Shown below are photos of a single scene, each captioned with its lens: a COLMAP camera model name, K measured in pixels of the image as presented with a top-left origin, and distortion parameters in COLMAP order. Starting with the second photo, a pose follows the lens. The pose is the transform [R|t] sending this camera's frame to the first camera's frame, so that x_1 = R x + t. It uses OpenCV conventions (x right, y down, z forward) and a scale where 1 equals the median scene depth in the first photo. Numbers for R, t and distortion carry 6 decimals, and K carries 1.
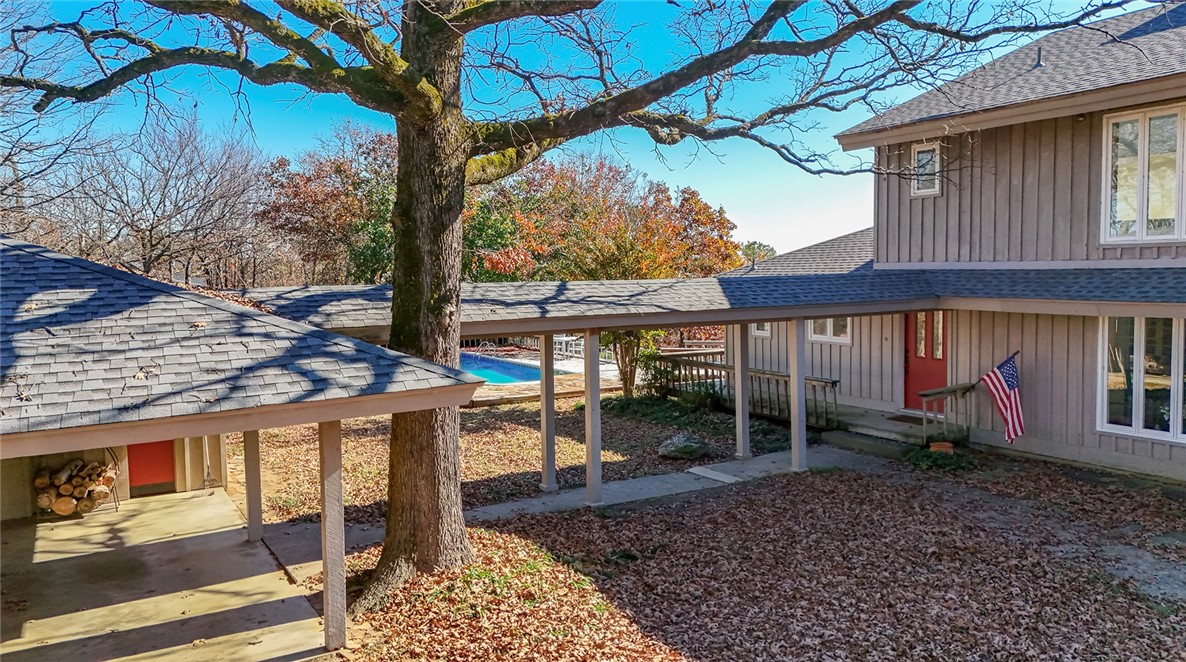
lens RADIAL K [[862.8, 0, 595.9], [0, 862.8, 331.6], [0, 0, 1]] dist [0.039016, -0.020767]
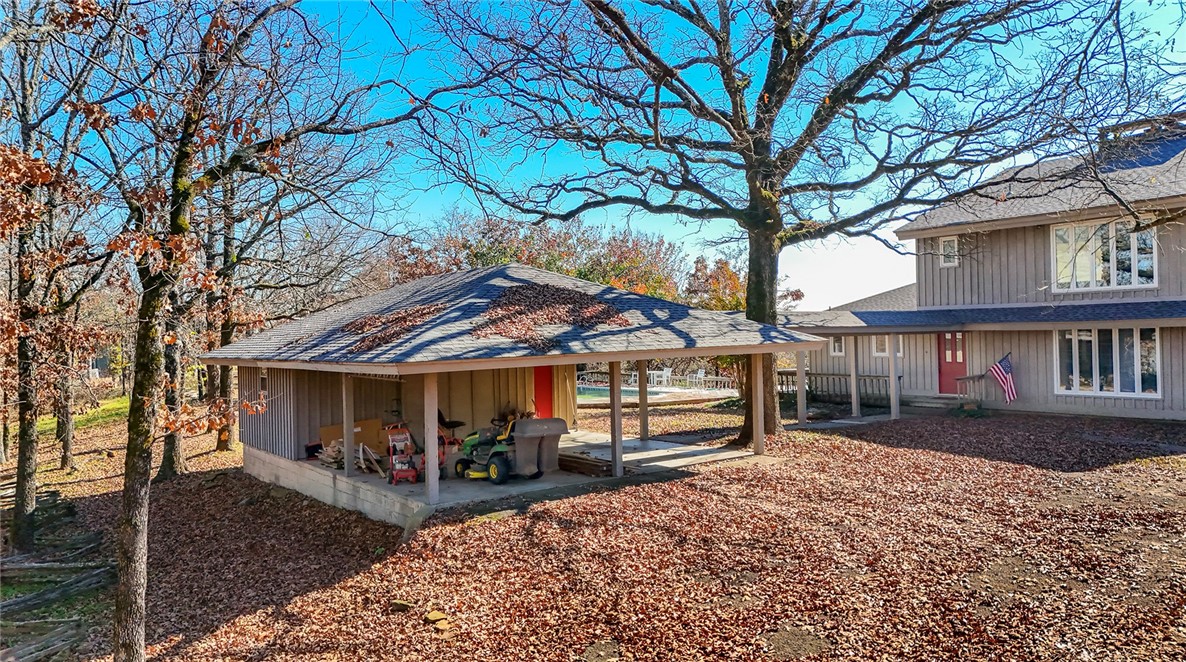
lens RADIAL K [[862.8, 0, 589.7], [0, 862.8, 326.2], [0, 0, 1]] dist [0.039016, -0.020767]
pose [[0.998234, -0.001688, 0.059380, -0.456929], [0.006737, 0.996363, -0.084938, 0.107523], [-0.059021, 0.085188, 0.994615, -0.693220]]
